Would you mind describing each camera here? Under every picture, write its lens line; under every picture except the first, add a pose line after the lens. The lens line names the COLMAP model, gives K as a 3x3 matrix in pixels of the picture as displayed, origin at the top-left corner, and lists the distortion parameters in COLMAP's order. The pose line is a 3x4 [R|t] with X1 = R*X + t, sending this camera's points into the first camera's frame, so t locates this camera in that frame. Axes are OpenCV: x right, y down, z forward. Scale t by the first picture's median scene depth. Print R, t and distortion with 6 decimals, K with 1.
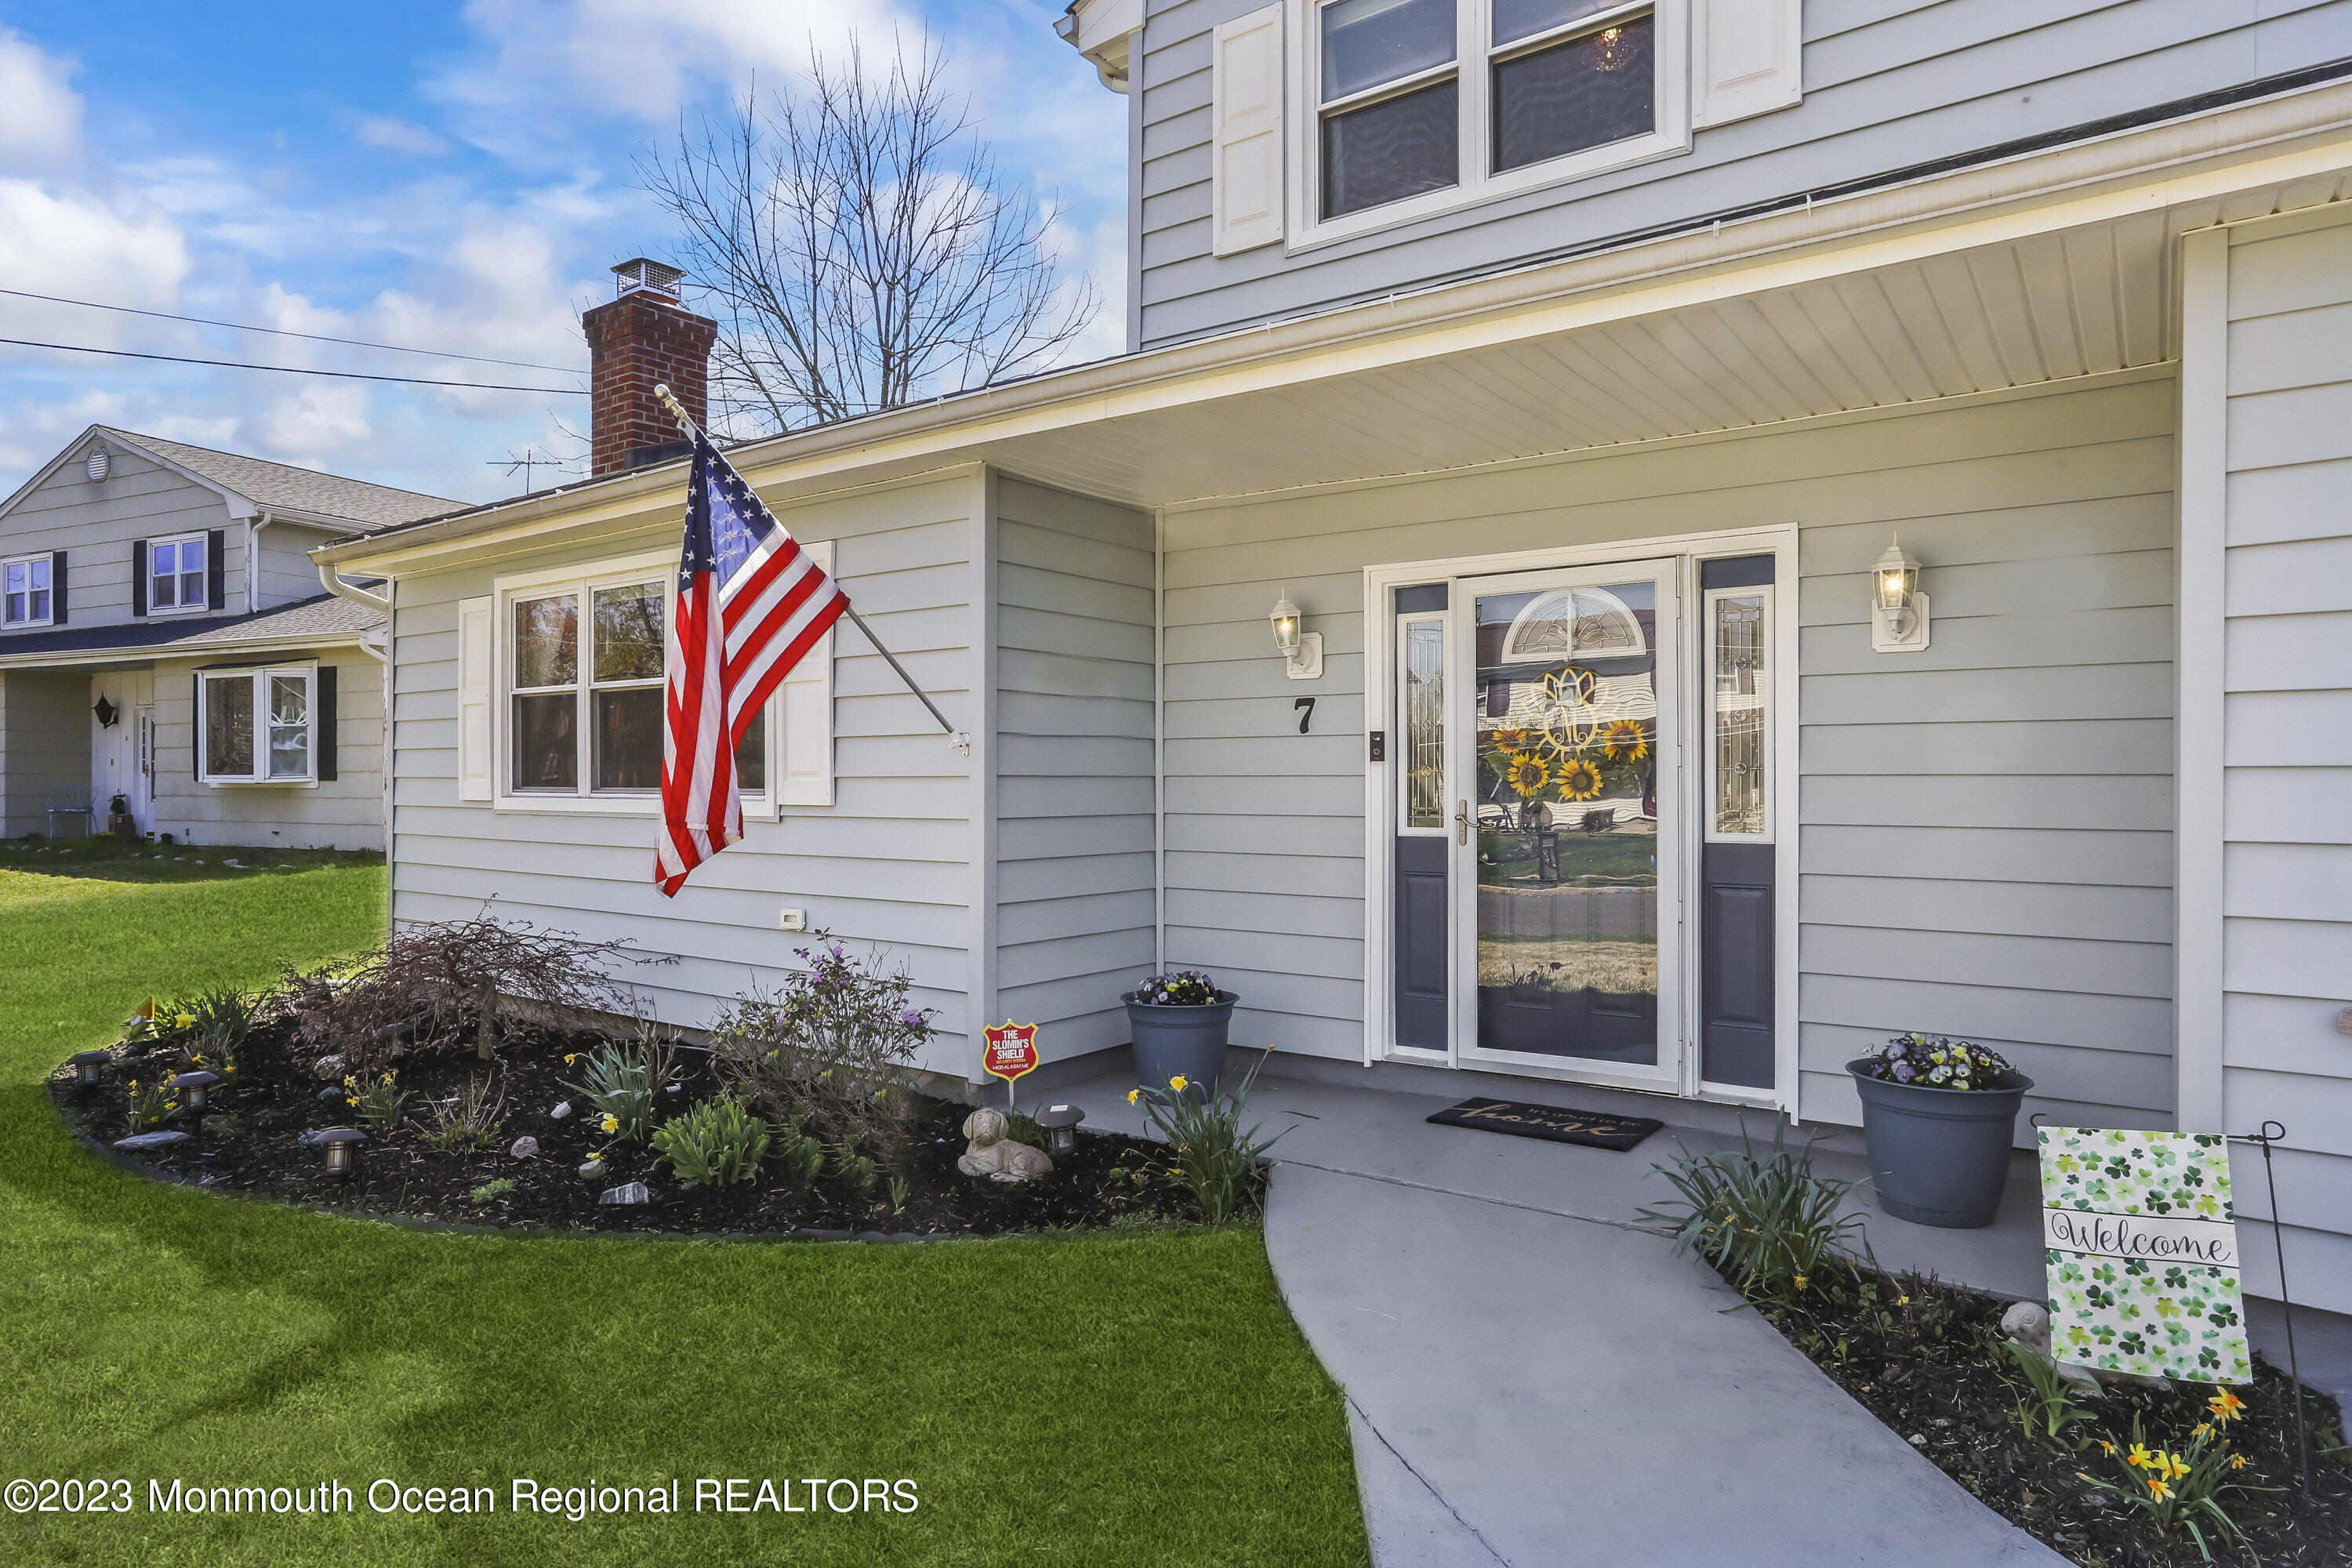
lens RADIAL K [[1406.5, 0, 1141.8], [0, 1406.5, 780.5], [0, 0, 1]] dist [-0.004285, -0.000111]
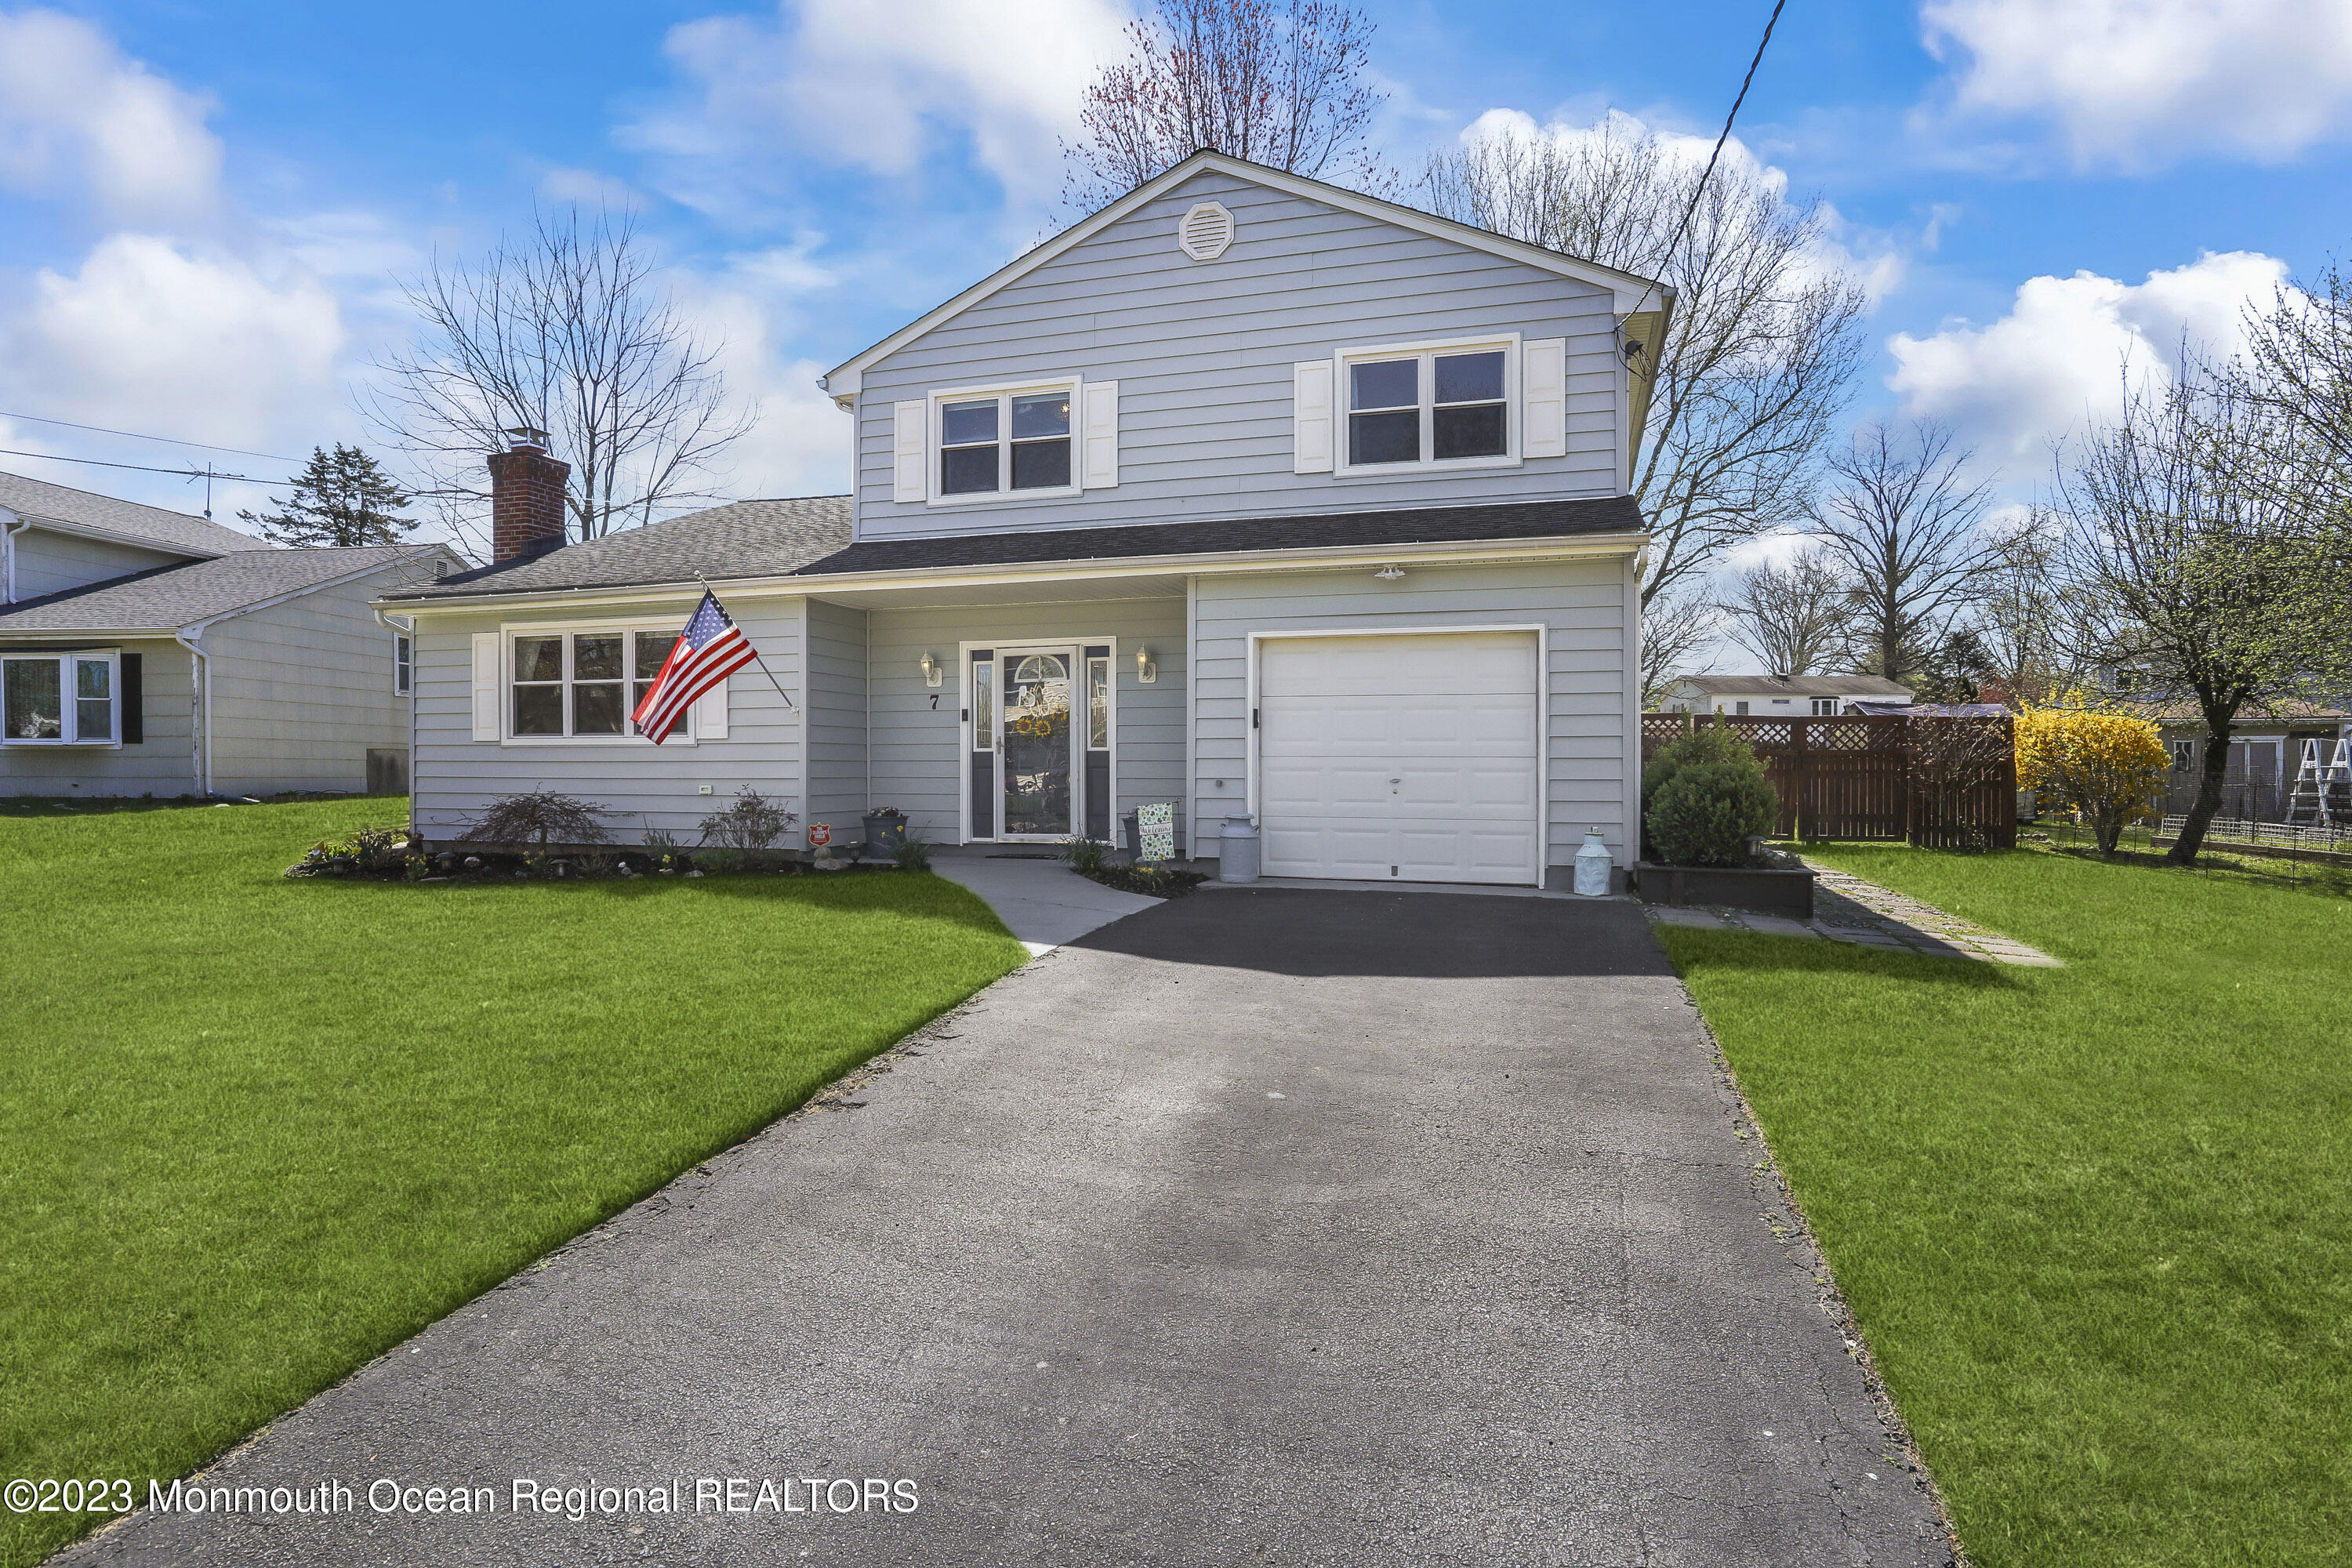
lens RADIAL K [[1295.2, 0, 1137.3], [0, 1295.2, 763.6], [0, 0, 1]] dist [-0.000608, 0.000207]
pose [[0.949949, 0.001731, 0.312400, -0.247497], [-0.000768, 0.999995, -0.003205, 0.065659], [-0.312404, 0.002804, 0.949945, -1.210356]]
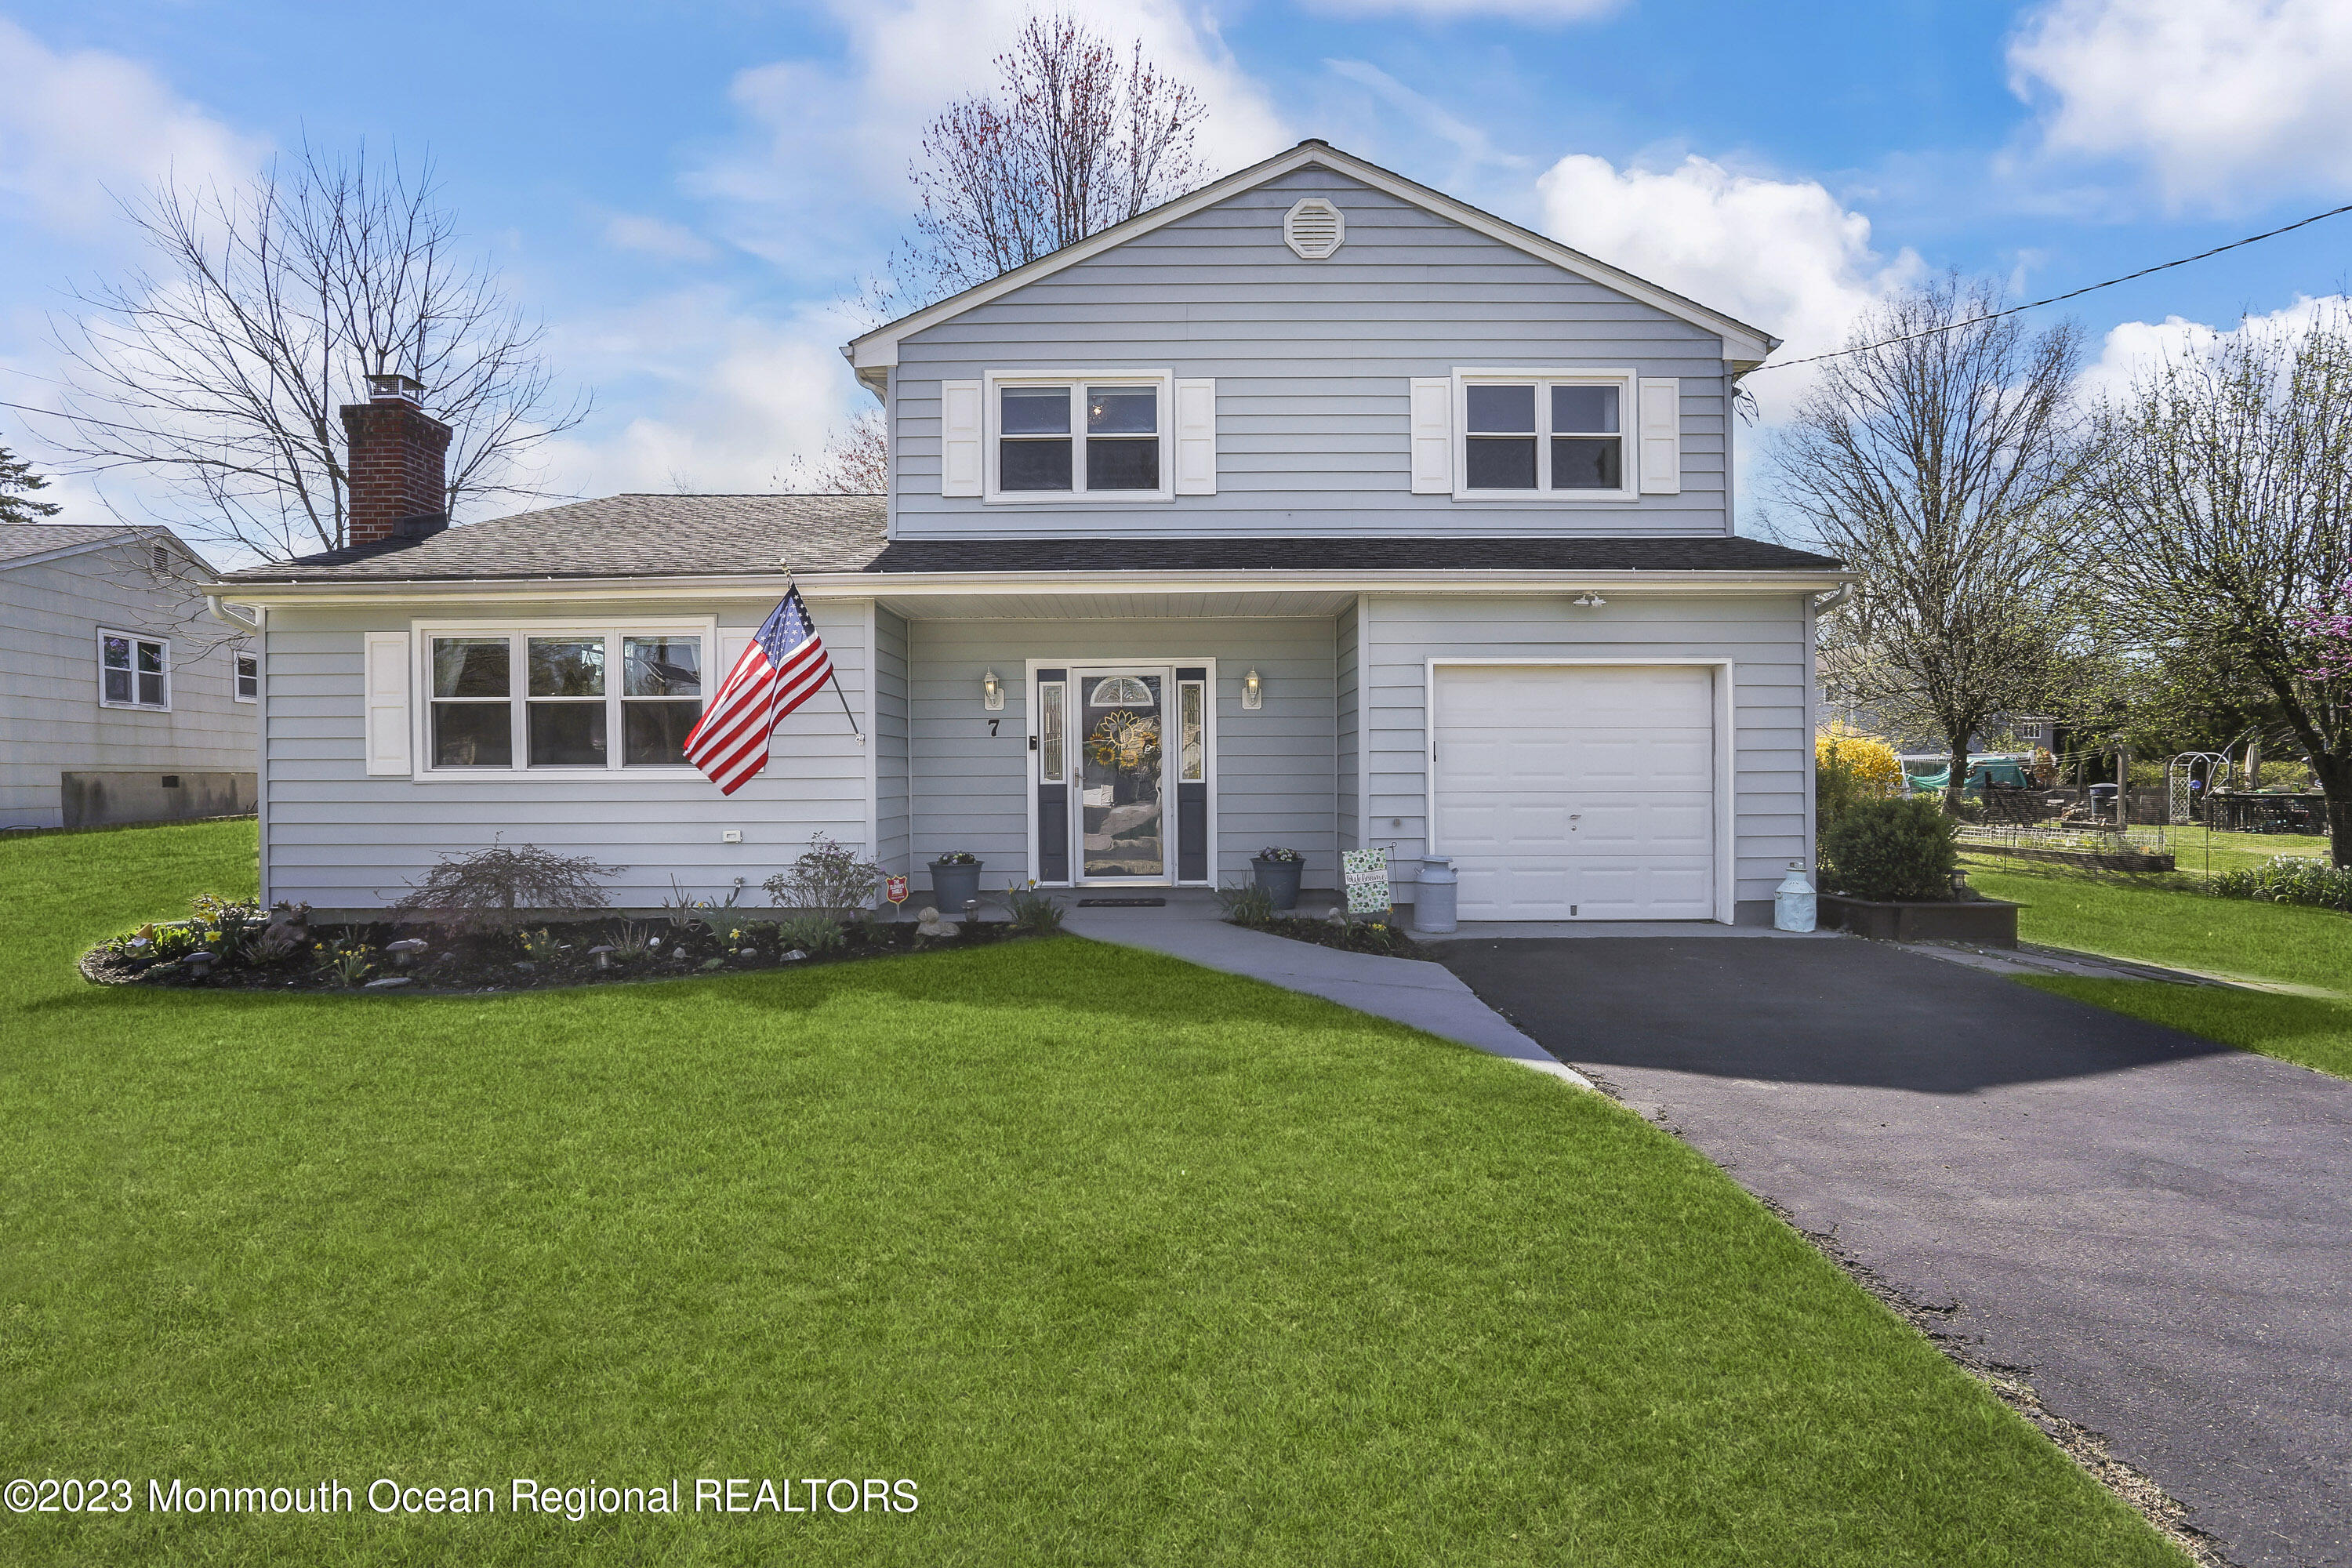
lens RADIAL K [[1092.1, 0, 1181.5], [0, 1092.1, 776.1], [0, 0, 1]] dist [-0.022277, 0.011774]
pose [[0.804841, -0.007038, 0.593449, -0.631702], [0.005534, 0.999975, 0.004353, 0.019843], [-0.593465, -0.000220, 0.804860, -0.468498]]
